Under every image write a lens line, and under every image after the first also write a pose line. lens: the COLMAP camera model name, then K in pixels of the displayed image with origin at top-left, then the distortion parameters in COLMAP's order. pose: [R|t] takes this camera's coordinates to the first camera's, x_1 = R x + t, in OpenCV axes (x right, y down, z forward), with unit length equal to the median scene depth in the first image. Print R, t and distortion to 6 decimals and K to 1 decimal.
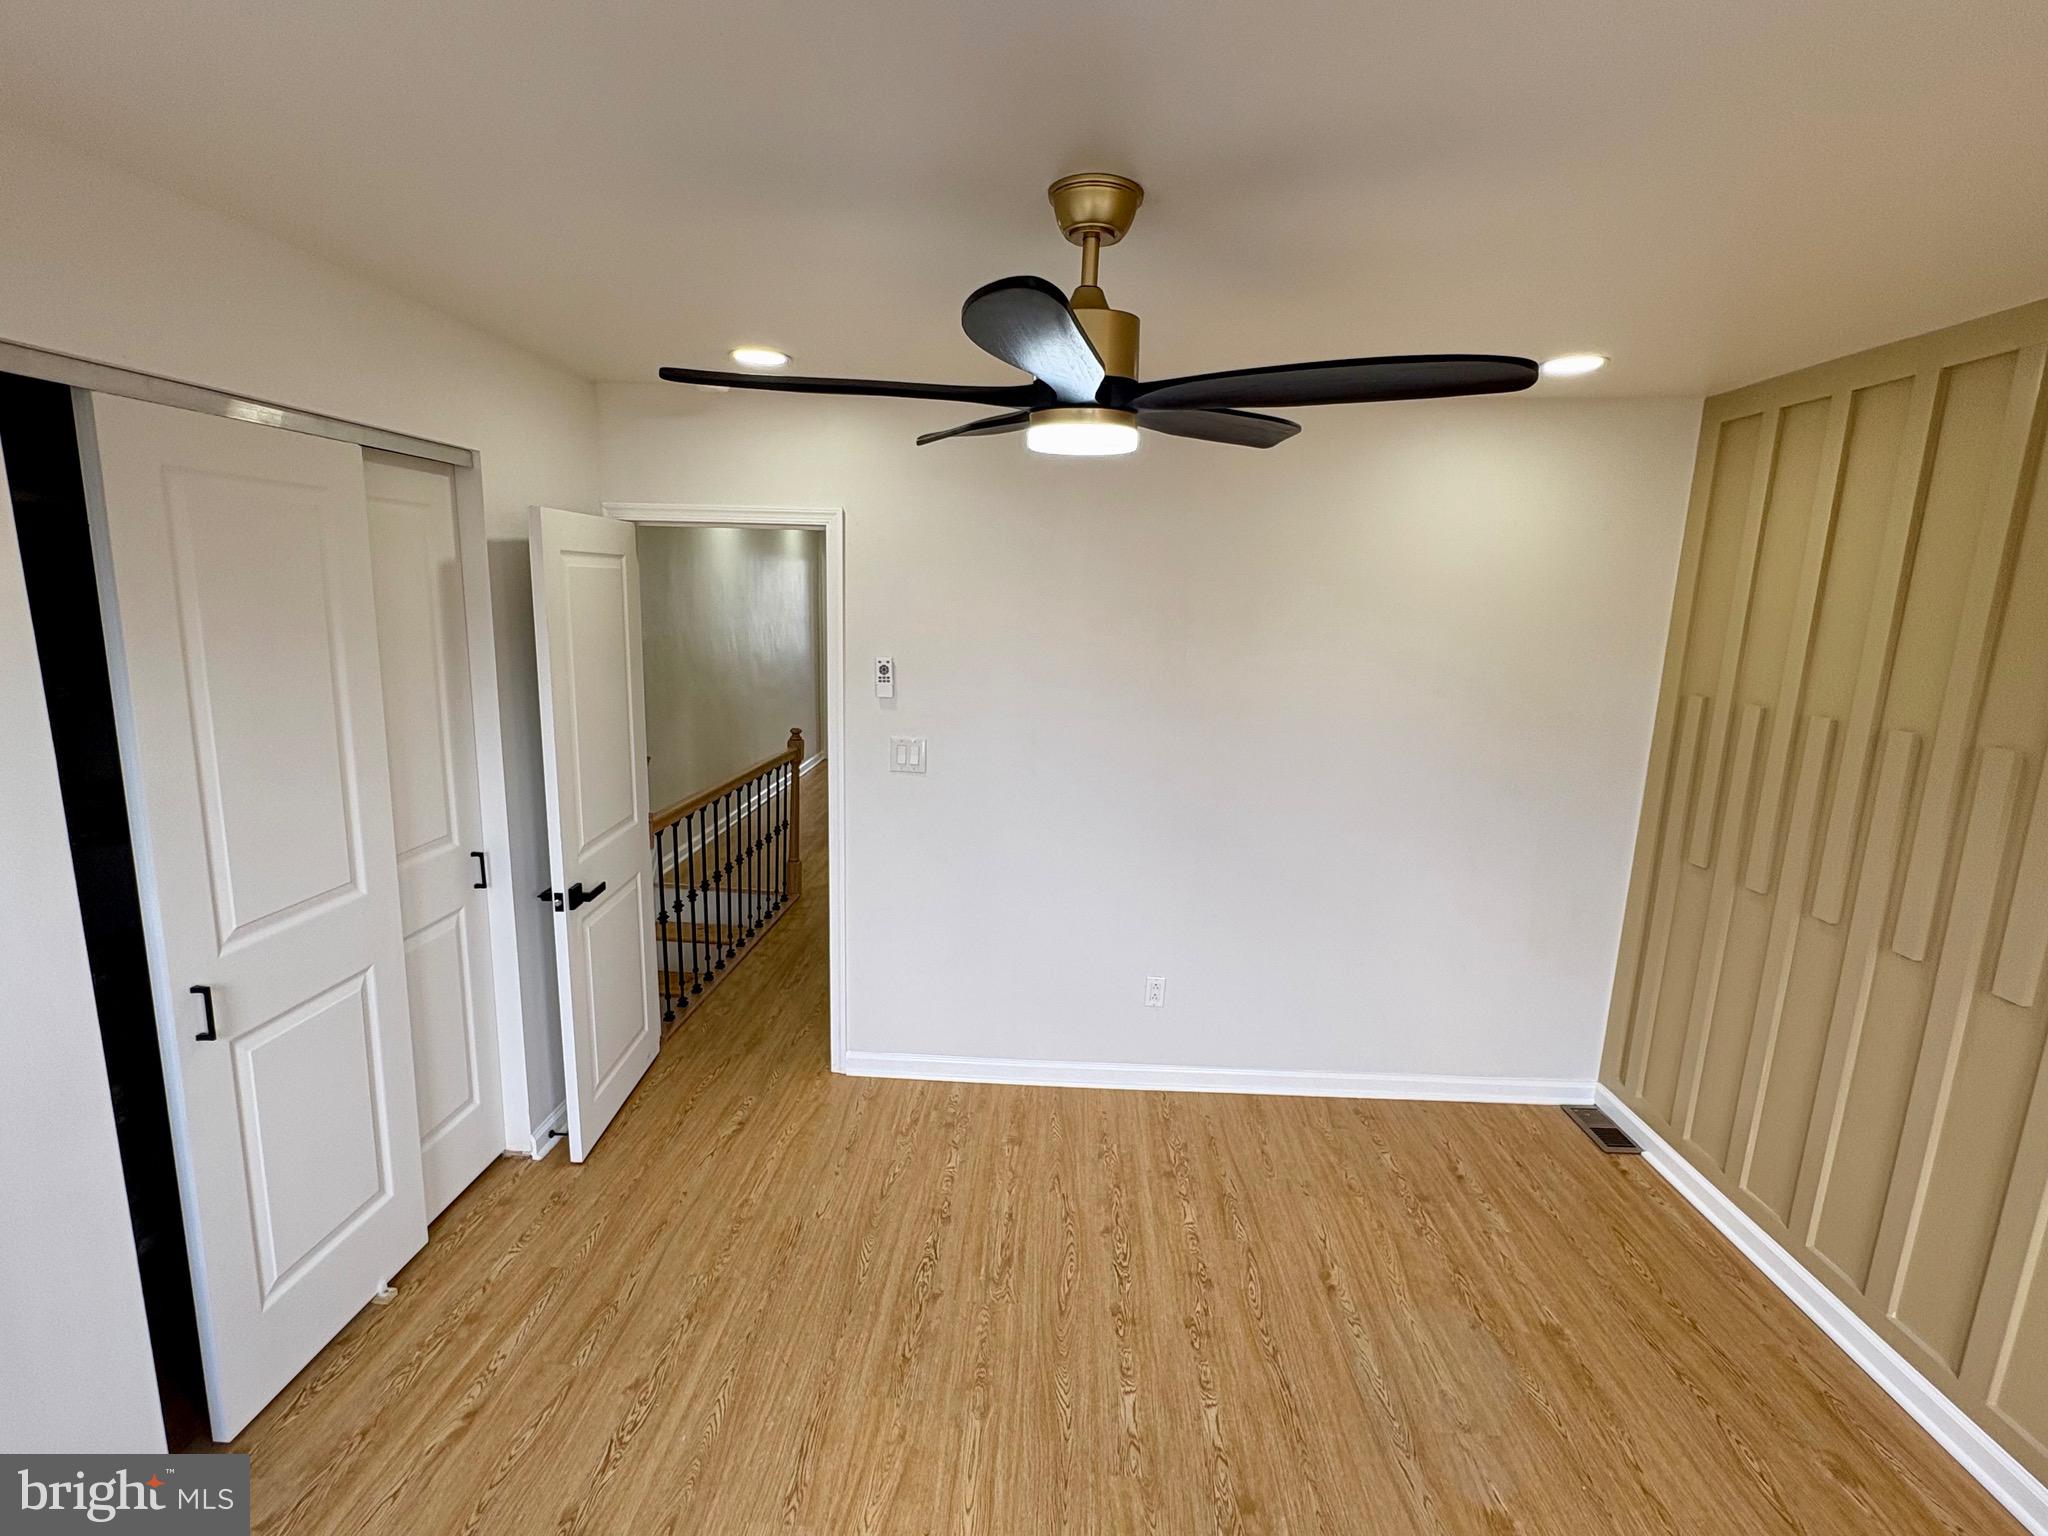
lens RADIAL K [[948.2, 0, 1025.3], [0, 948.2, 768.4], [0, 0, 1]] dist [-0.001165, -0.000046]
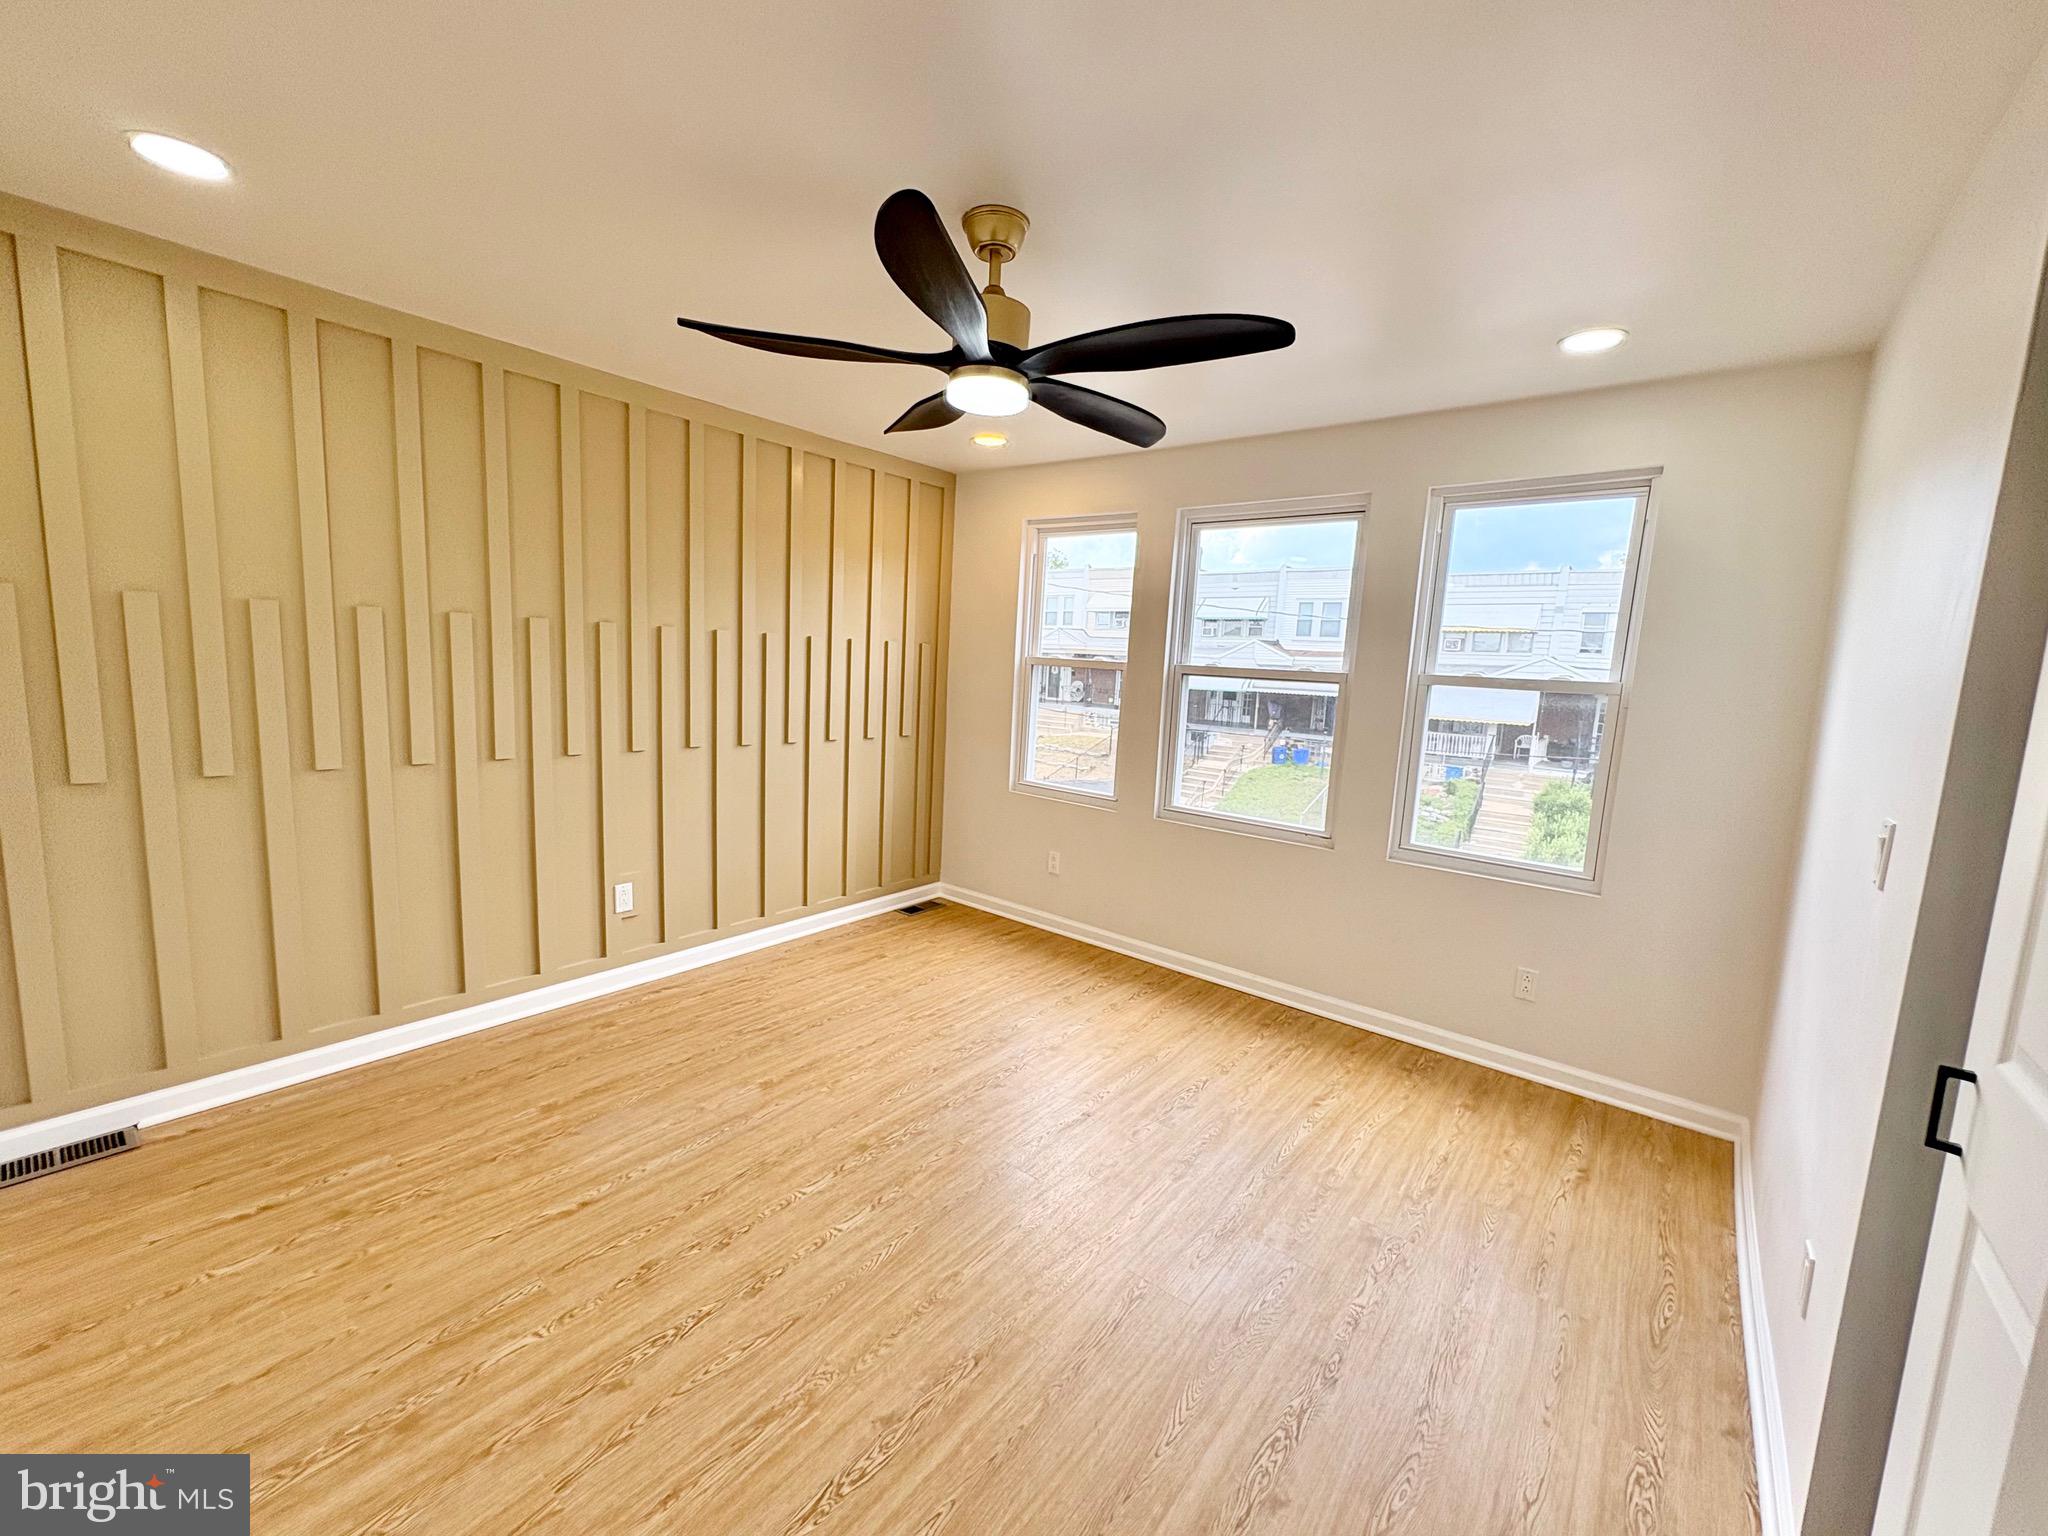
lens RADIAL K [[825.1, 0, 1022.9], [0, 825.1, 765.1], [0, 0, 1]] dist [0.001019, 0.000033]
pose [[-0.803217, -0.143524, 0.578138, -0.494640], [0.039756, 0.955460, 0.292430, -0.121796], [-0.594359, 0.257869, -0.761736, 1.334898]]
